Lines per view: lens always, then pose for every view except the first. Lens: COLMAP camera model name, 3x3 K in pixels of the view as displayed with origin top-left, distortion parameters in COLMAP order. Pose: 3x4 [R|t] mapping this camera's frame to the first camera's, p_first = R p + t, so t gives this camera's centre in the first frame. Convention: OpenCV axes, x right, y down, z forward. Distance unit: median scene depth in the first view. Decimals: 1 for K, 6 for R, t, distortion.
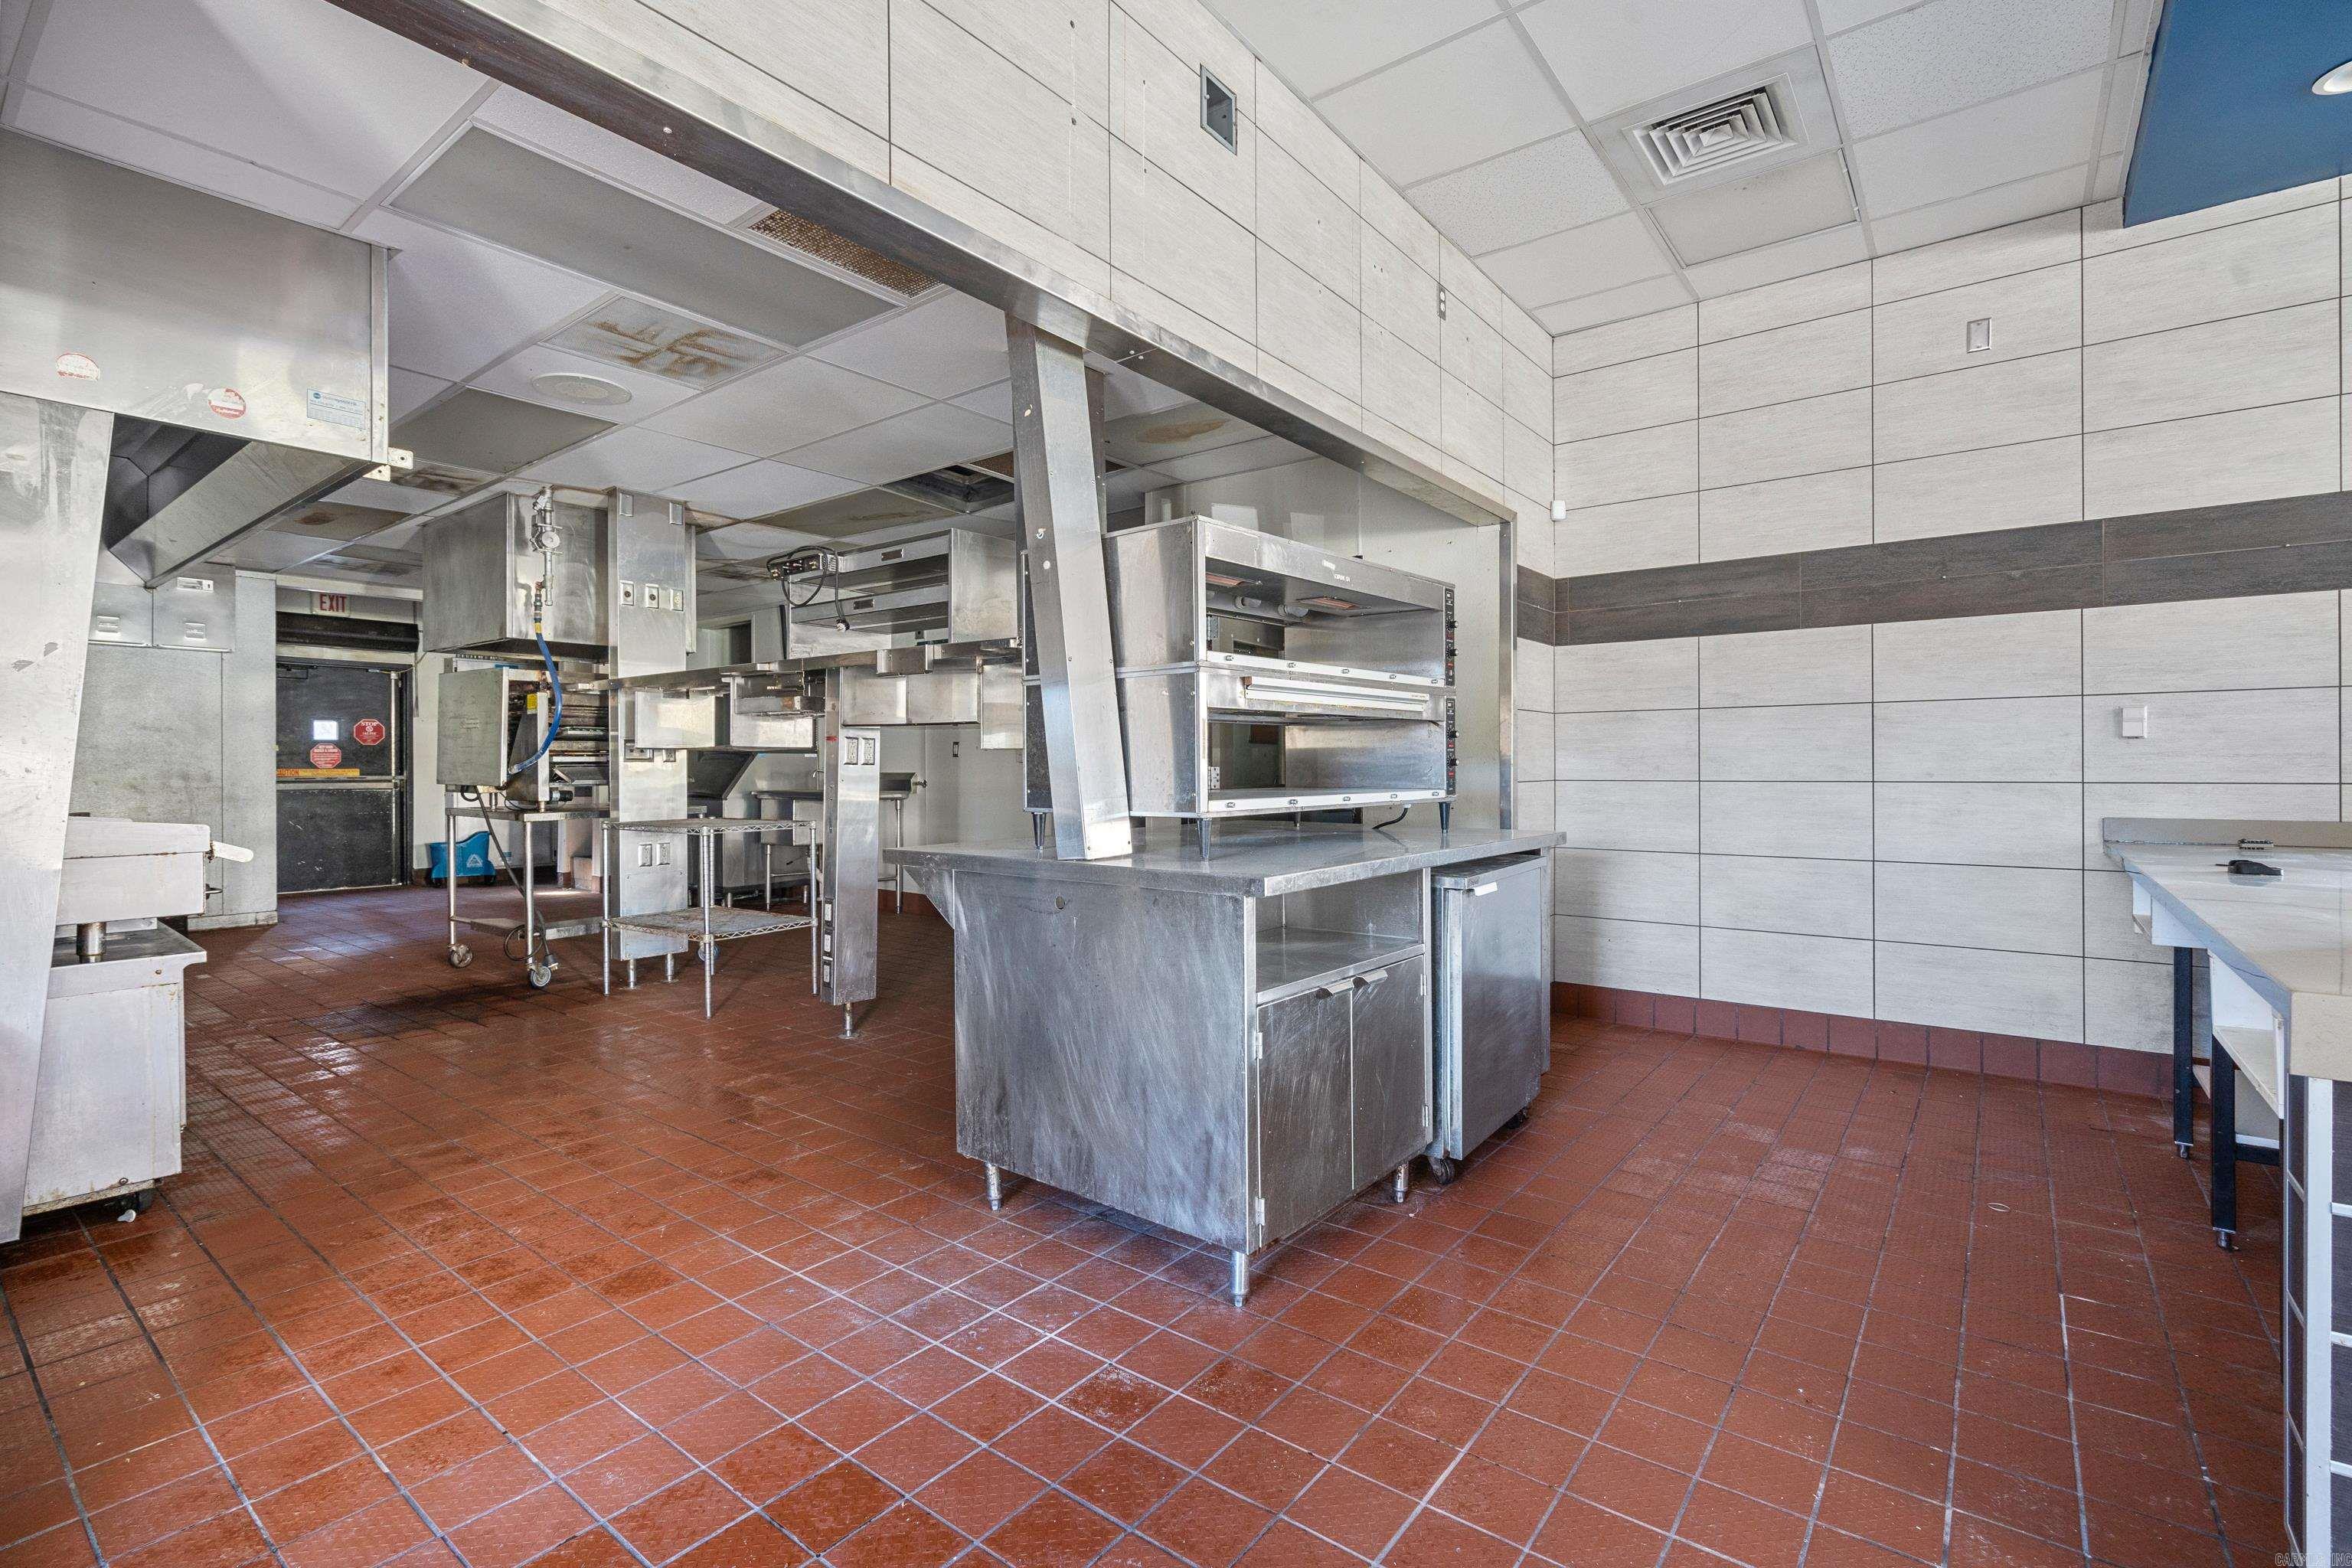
lens RADIAL K [[1070.5, 0, 1173.2], [0, 1070.5, 770.9], [0, 0, 1]] dist [-0.000047, 0.000535]
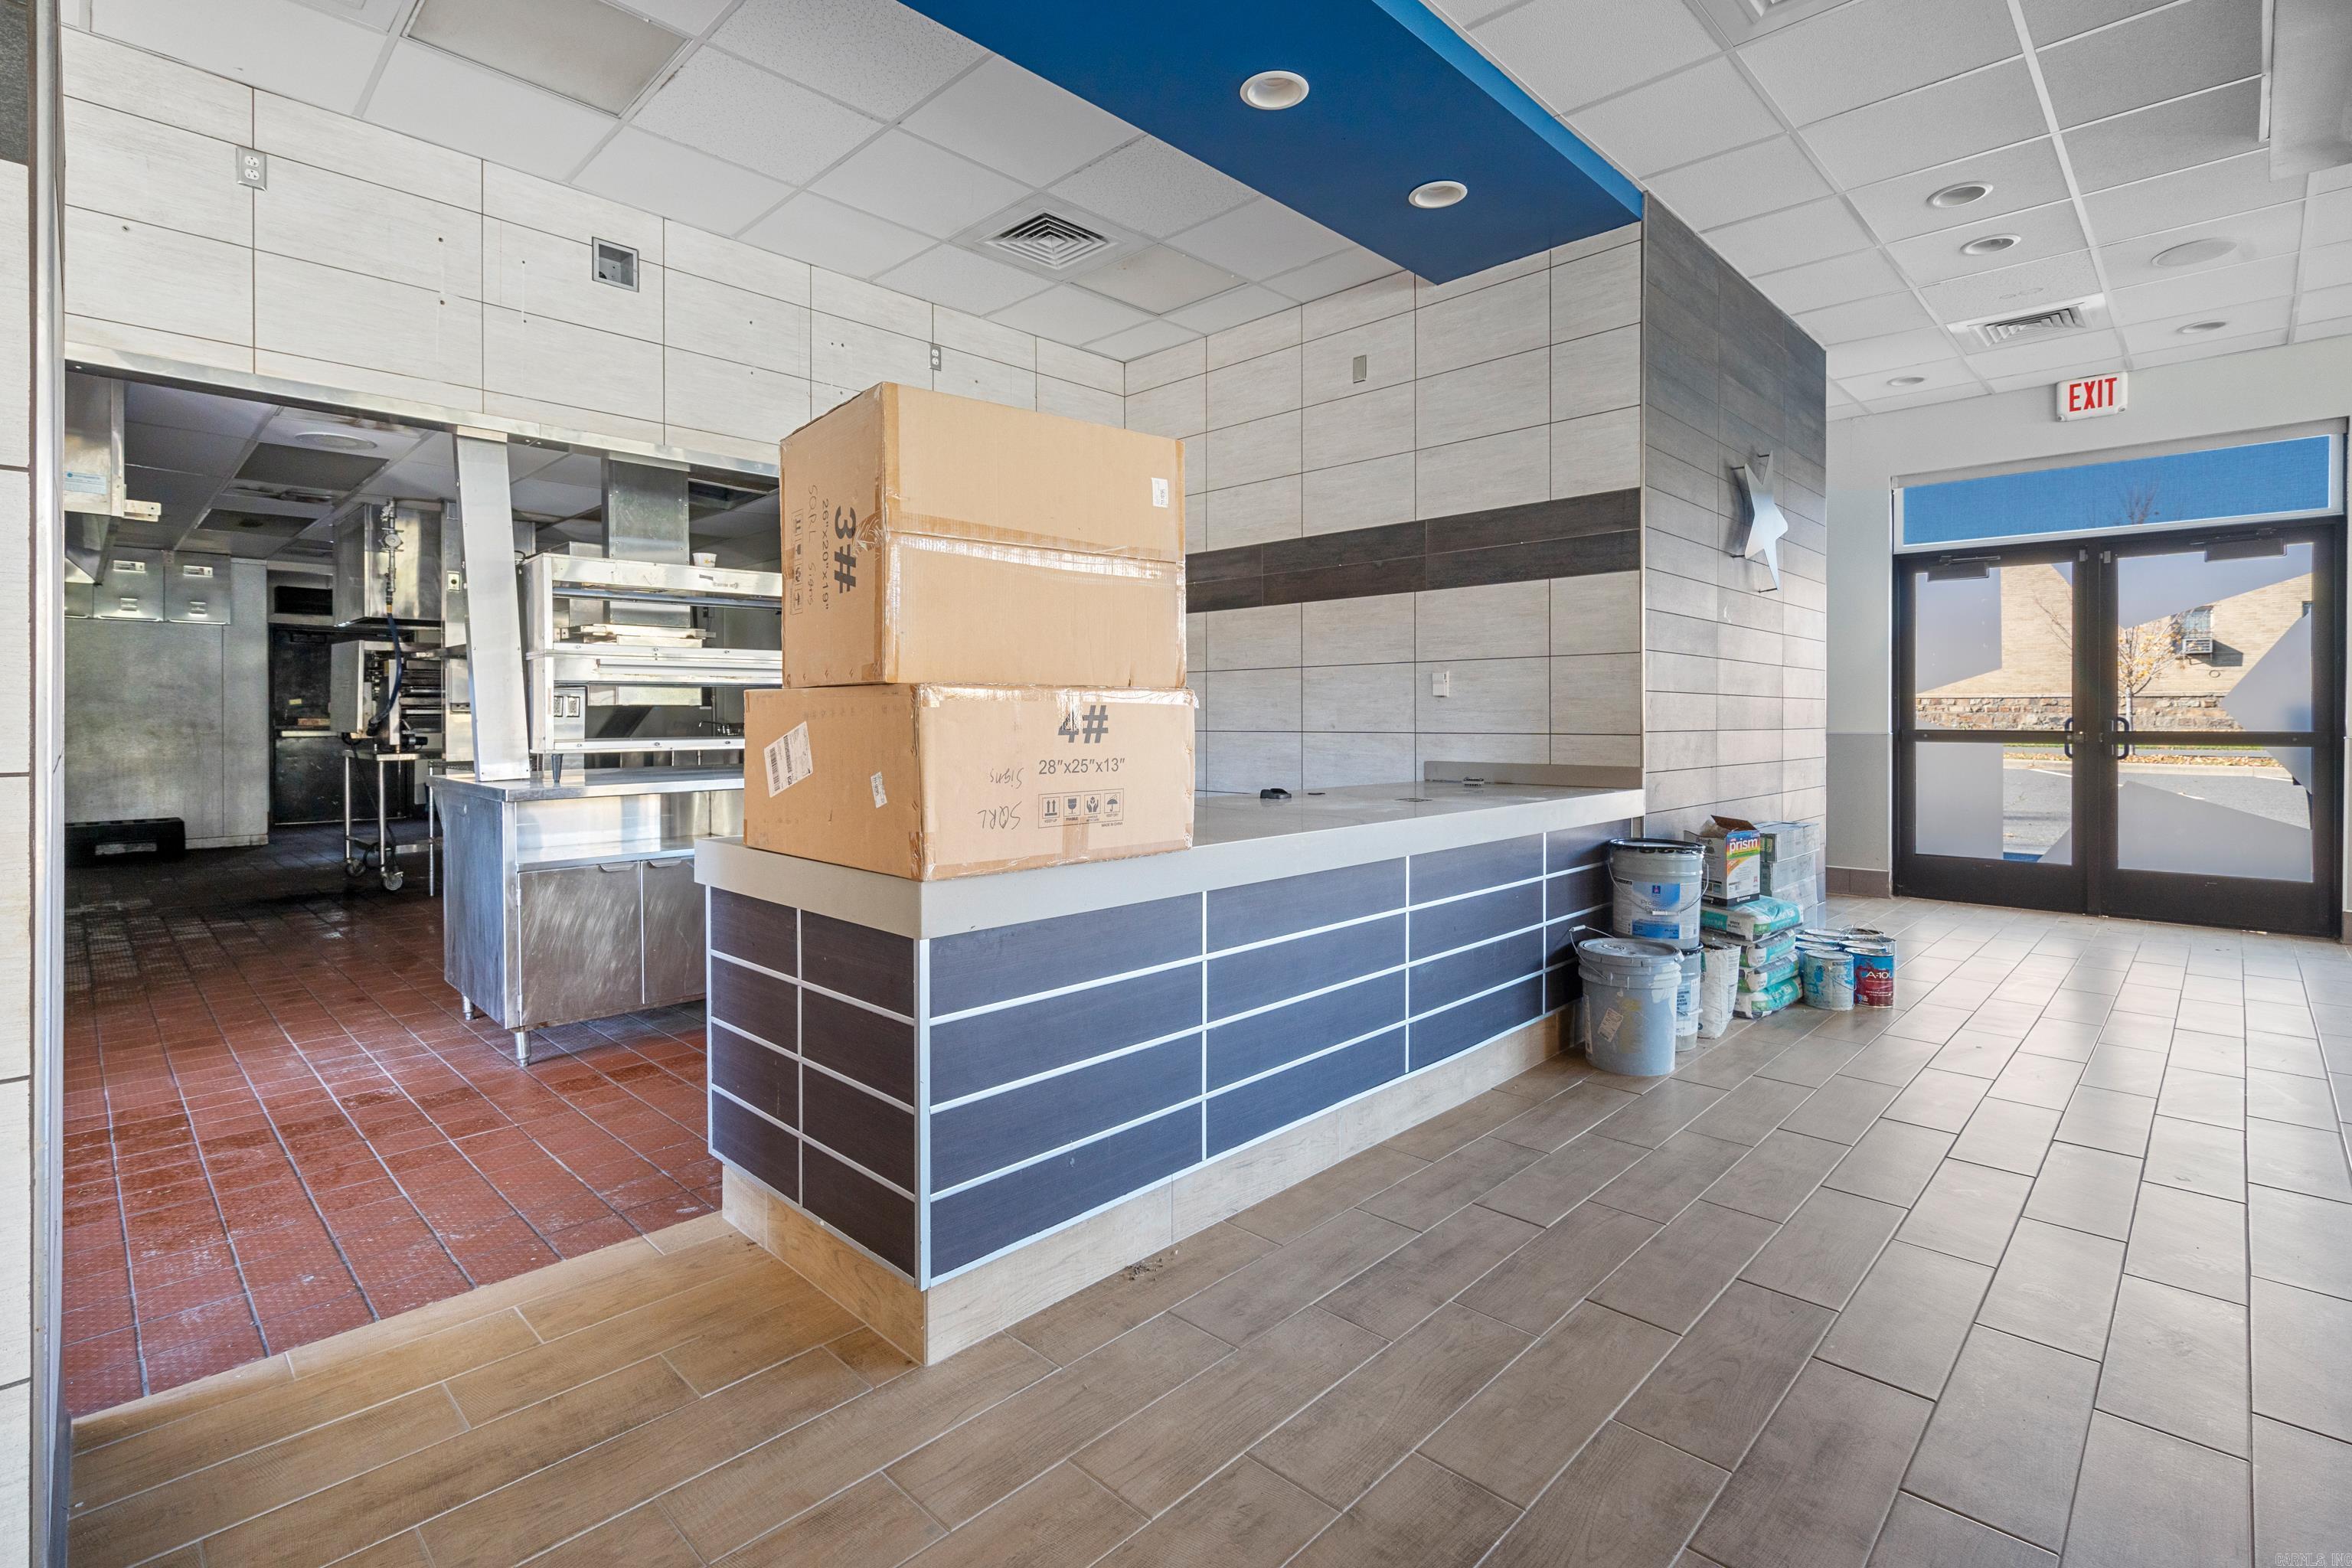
lens RADIAL K [[1097.5, 0, 1175.4], [0, 1097.5, 723.5], [0, 0, 1]] dist [-0.000445, -0.000426]
pose [[0.993931, 0.001888, -0.109986, 0.566861], [-0.001644, 0.999996, 0.002306, -0.001959], [0.109990, -0.002111, 0.993930, -0.229790]]
